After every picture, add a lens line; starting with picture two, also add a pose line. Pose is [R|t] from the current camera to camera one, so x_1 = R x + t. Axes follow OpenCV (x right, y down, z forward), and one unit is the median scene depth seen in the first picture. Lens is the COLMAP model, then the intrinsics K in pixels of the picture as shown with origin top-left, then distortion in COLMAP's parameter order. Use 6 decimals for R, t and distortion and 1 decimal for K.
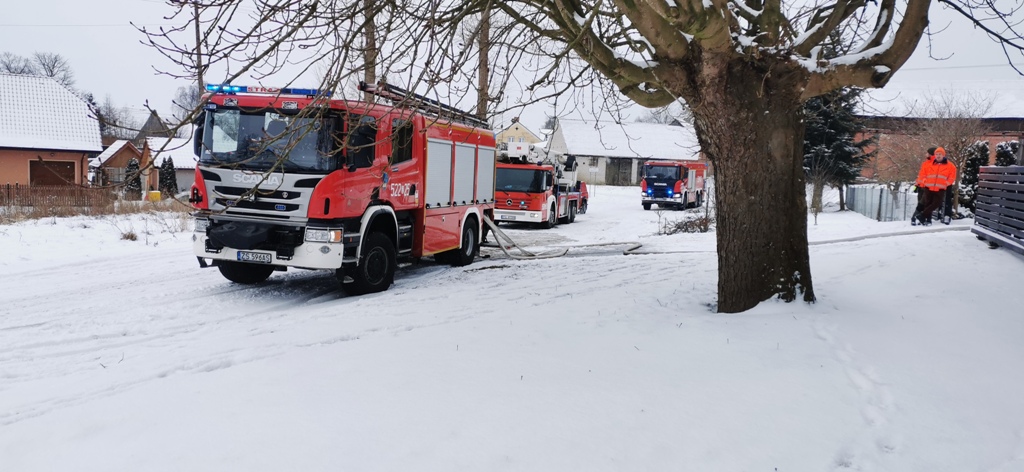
lens RADIAL K [[785.8, 0, 512.0], [0, 785.8, 236.0], [0, 0, 1]] dist [0.086873, -0.069523]
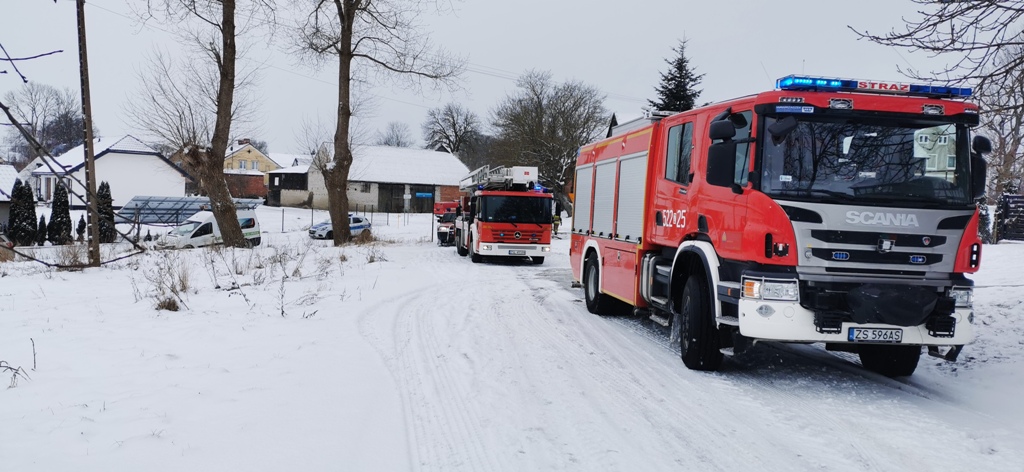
lens RADIAL K [[785.8, 0, 512.0], [0, 785.8, 236.0], [0, 0, 1]] dist [0.086873, -0.069523]
pose [[0.920422, -0.026709, 0.390013, -0.857300], [0.039243, 0.998937, -0.024203, -0.052030], [-0.388952, 0.037583, 0.920491, 0.490775]]
